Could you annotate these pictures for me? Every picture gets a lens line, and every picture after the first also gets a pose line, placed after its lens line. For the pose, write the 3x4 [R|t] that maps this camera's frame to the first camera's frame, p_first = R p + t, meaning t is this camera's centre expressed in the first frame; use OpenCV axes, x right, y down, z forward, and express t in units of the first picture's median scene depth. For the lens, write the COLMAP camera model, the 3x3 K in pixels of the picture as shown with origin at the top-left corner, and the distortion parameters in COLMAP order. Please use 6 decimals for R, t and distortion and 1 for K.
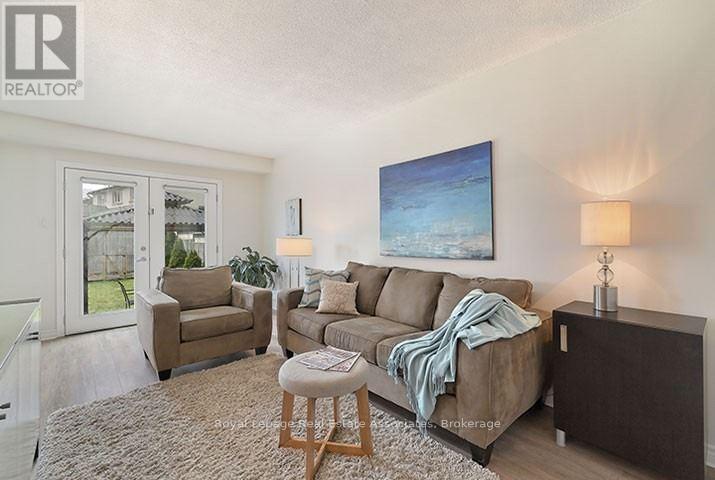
lens RADIAL K [[324.2, 0, 359.1], [0, 324.2, 237.2], [0, 0, 1]] dist [0.000992, 0.000101]
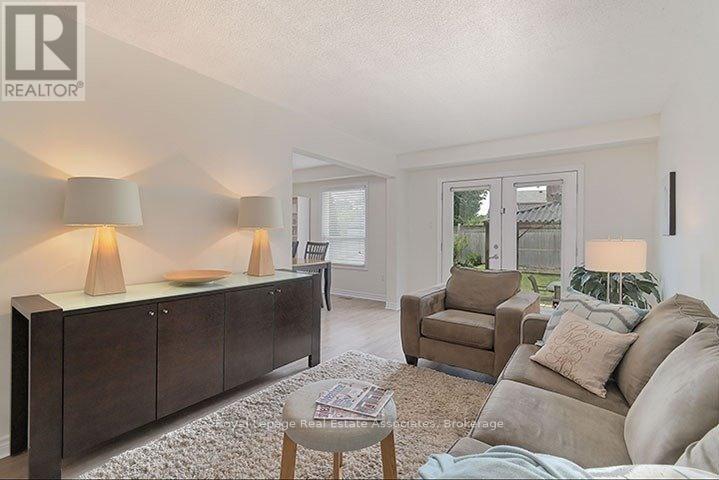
lens RADIAL K [[323.3, 0, 360.8], [0, 323.3, 236.8], [0, 0, 1]] dist [0.013103, 0.000160]
pose [[0.233481, 0.015475, -0.972238, 0.262812], [-0.008617, 0.999867, 0.013846, -0.008580], [0.972323, 0.005145, 0.233583, 0.336535]]
